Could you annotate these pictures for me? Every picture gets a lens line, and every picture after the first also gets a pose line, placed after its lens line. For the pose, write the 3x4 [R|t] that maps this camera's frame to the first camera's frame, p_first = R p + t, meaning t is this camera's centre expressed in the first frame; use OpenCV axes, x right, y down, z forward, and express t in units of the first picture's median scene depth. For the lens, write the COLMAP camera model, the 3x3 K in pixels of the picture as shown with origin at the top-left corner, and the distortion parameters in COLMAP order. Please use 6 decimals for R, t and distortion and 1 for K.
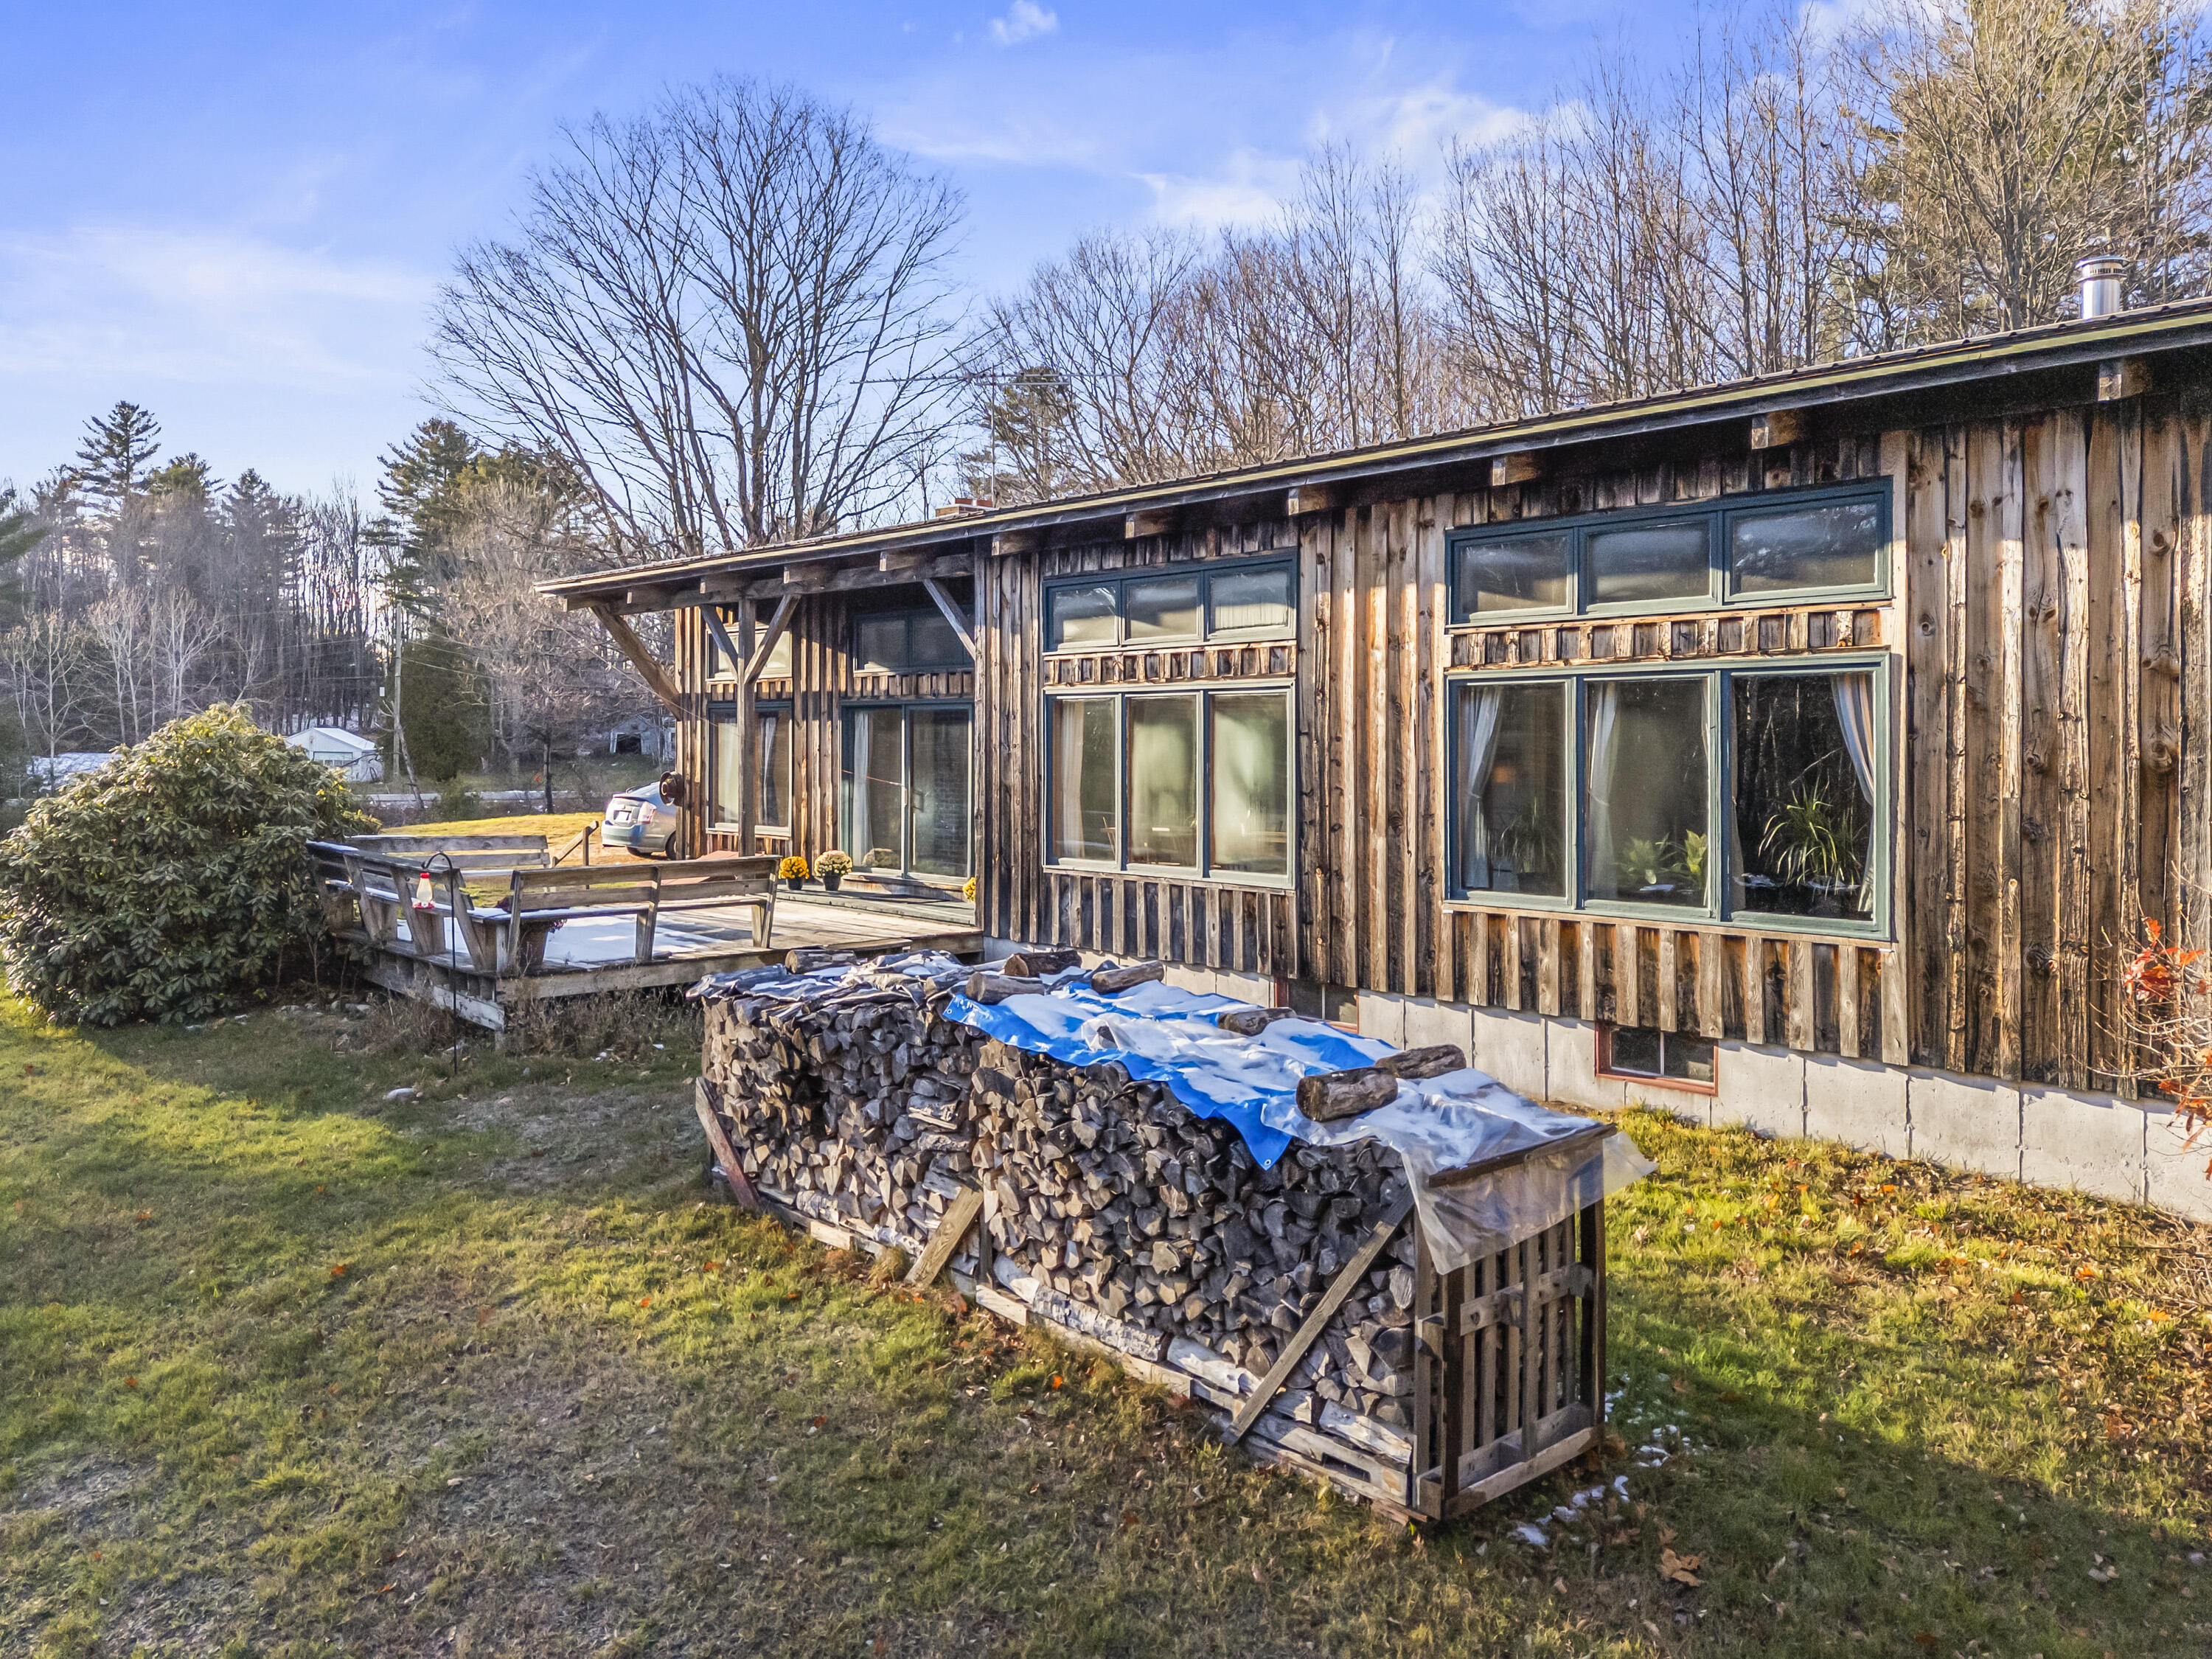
lens RADIAL K [[1619.3, 0, 1116.0], [0, 1619.3, 817.0], [0, 0, 1]] dist [0.056206, -0.005458]
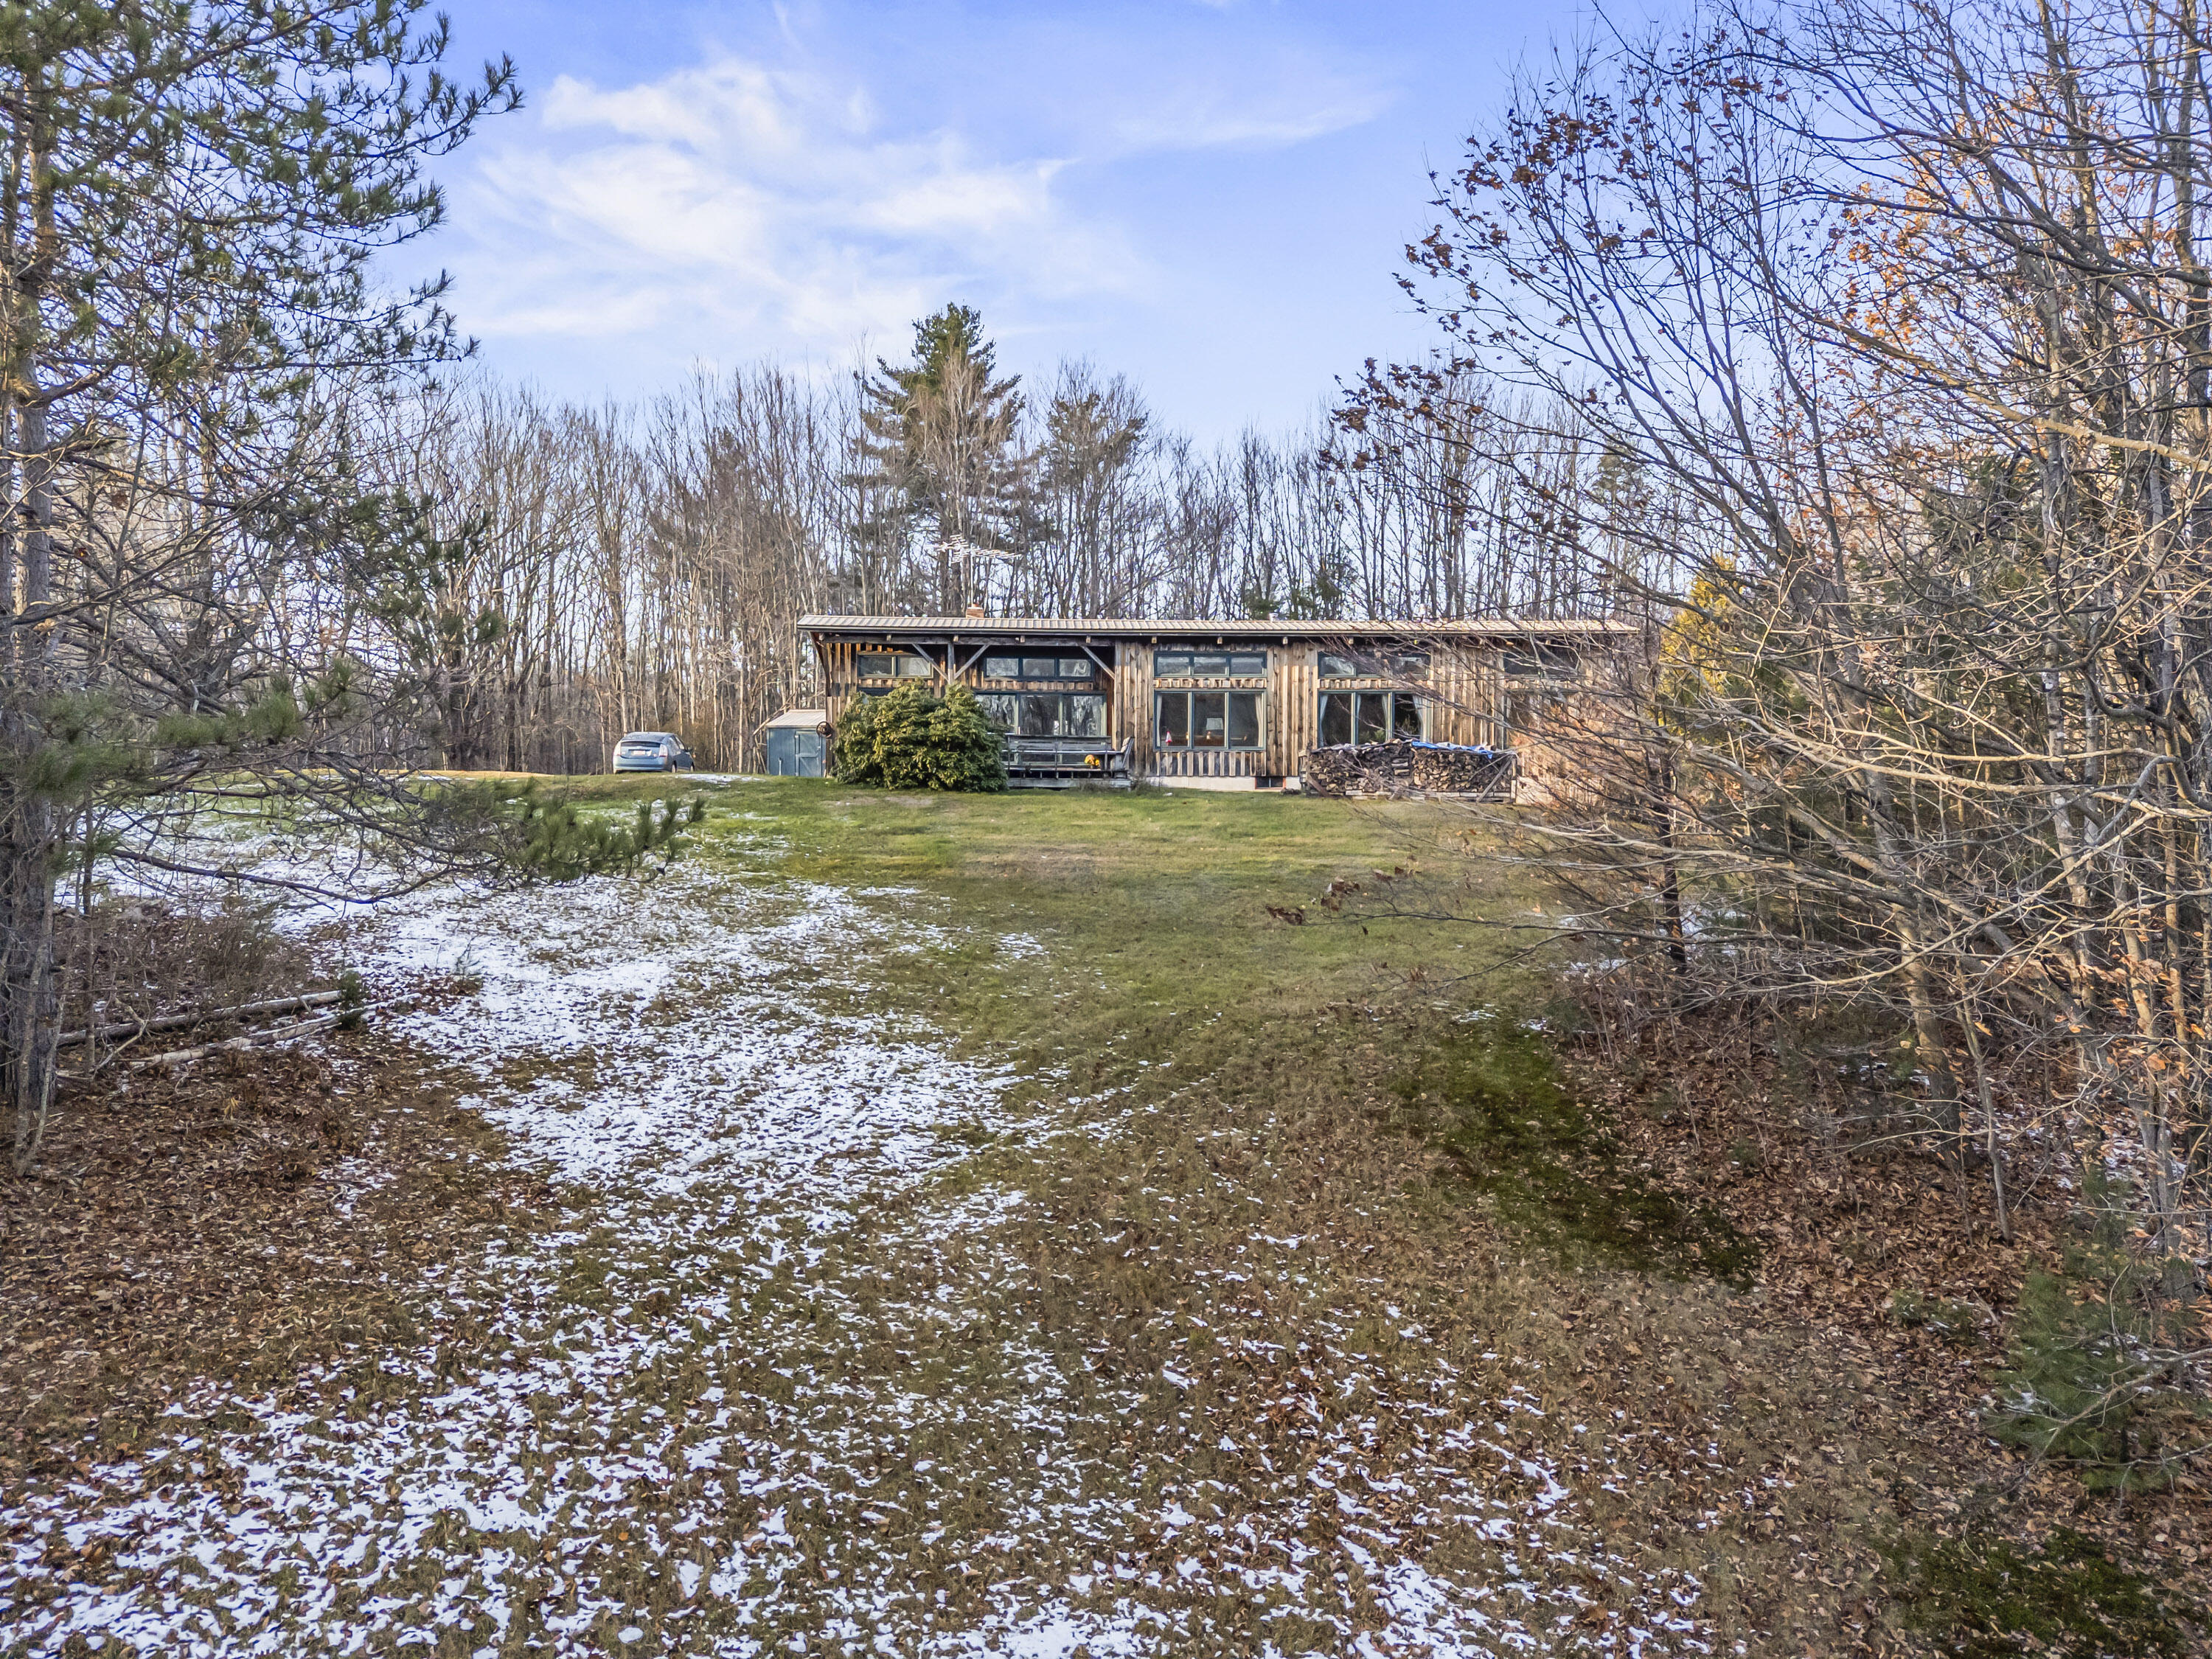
lens RADIAL K [[1668.8, 0, 1058.9], [0, 1668.8, 828.9], [0, 0, 1]] dist [0.066909, -0.002657]
pose [[0.659428, -0.011737, 0.751676, -2.943088], [0.032066, 0.999407, -0.012525, 0.249960], [-0.751083, 0.032363, 0.659414, -1.041106]]
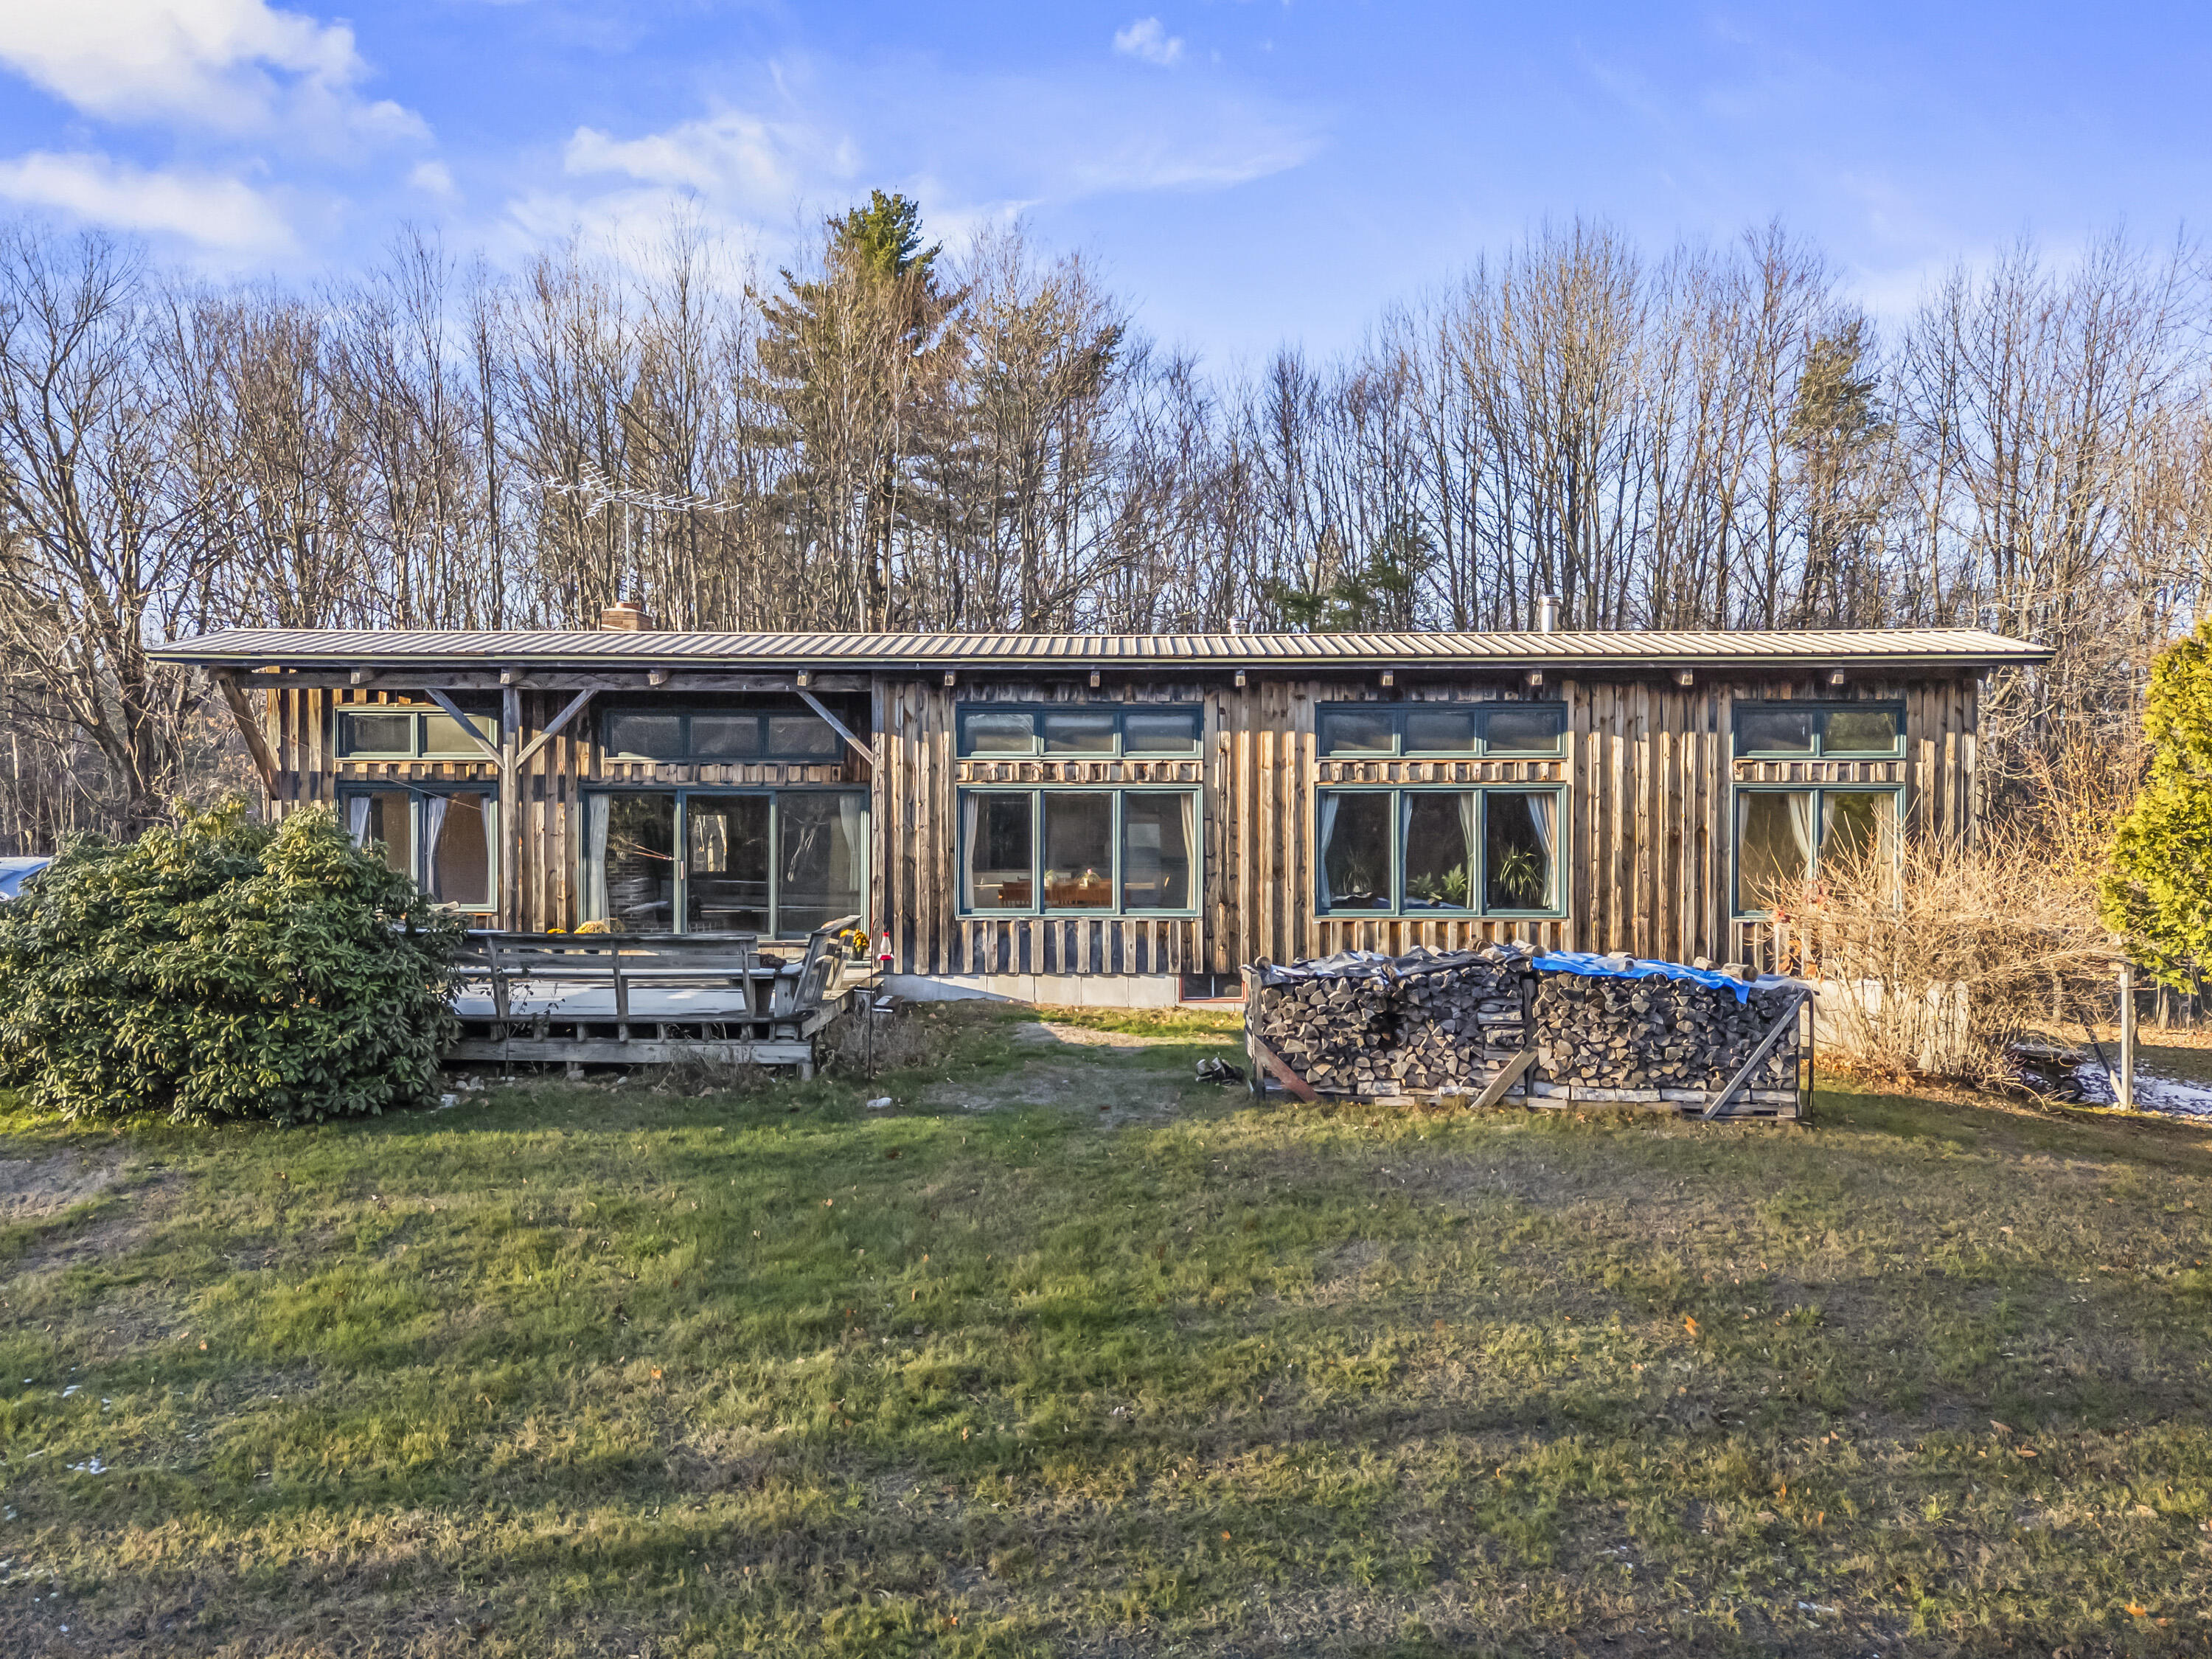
lens RADIAL K [[1668.8, 0, 1058.9], [0, 1668.8, 828.9], [0, 0, 1]] dist [0.066909, -0.002657]
pose [[0.699665, -0.013406, 0.714345, -1.182282], [0.031723, 0.999421, -0.012315, -0.026655], [-0.713767, 0.031277, 0.699685, -0.043098]]
